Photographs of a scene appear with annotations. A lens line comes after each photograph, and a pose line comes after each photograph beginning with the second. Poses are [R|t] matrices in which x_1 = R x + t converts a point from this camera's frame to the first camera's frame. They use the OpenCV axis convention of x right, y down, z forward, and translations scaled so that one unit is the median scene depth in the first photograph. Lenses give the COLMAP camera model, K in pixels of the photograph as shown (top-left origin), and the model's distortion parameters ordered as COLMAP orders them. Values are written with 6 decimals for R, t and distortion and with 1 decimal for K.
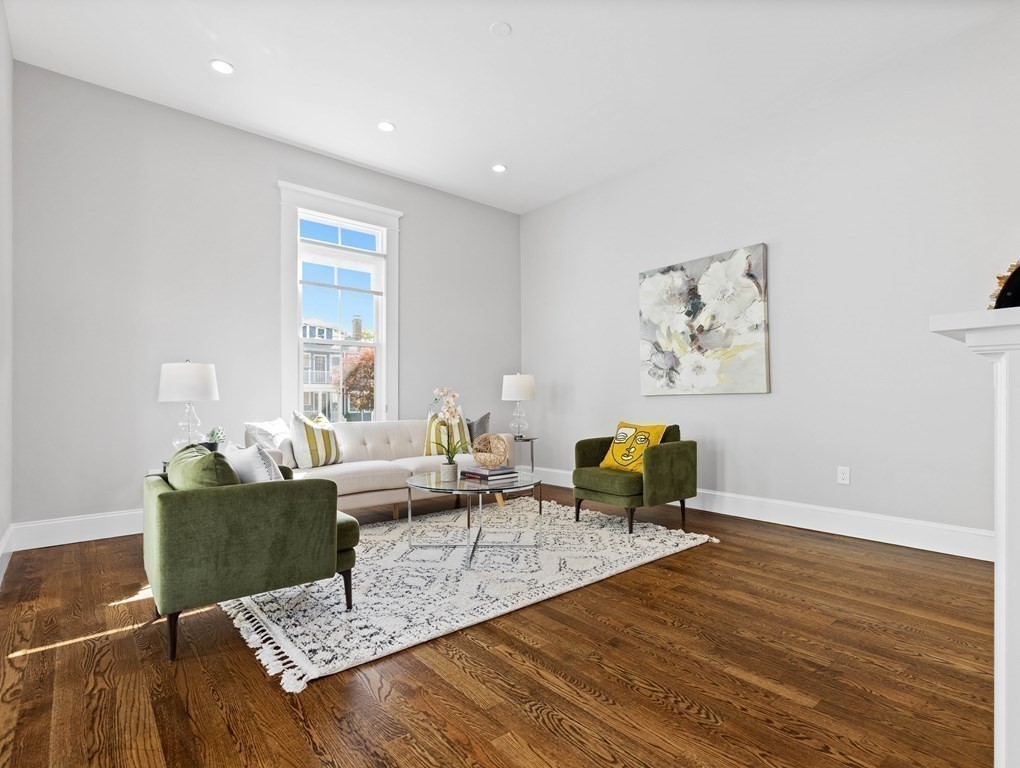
lens RADIAL K [[514.8, 0, 507.5], [0, 514.8, 389.7], [0, 0, 1]] dist [0.004796, 0.000431]
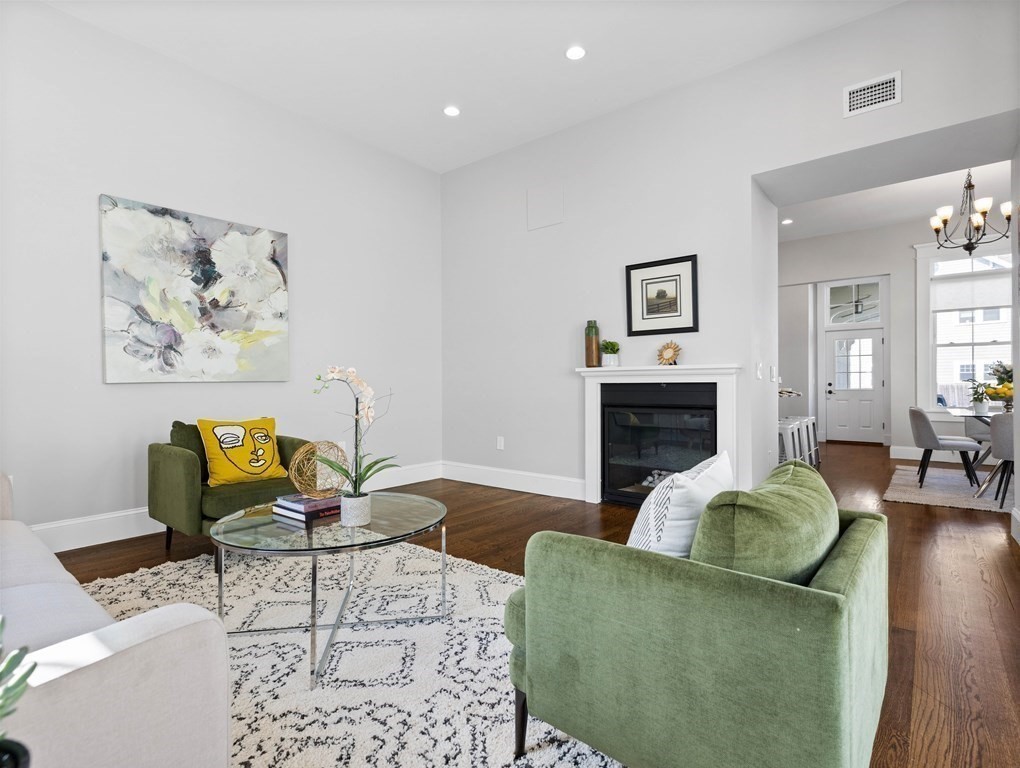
lens RADIAL K [[514.8, 0, 507.5], [0, 514.8, 384.5], [0, 0, 1]] dist [0.004796, 0.000431]
pose [[-0.182423, 0.001593, 0.983219, -0.529086], [-0.015428, 0.999871, -0.004483, 0.009565], [-0.983099, -0.015987, -0.182375, 0.681176]]
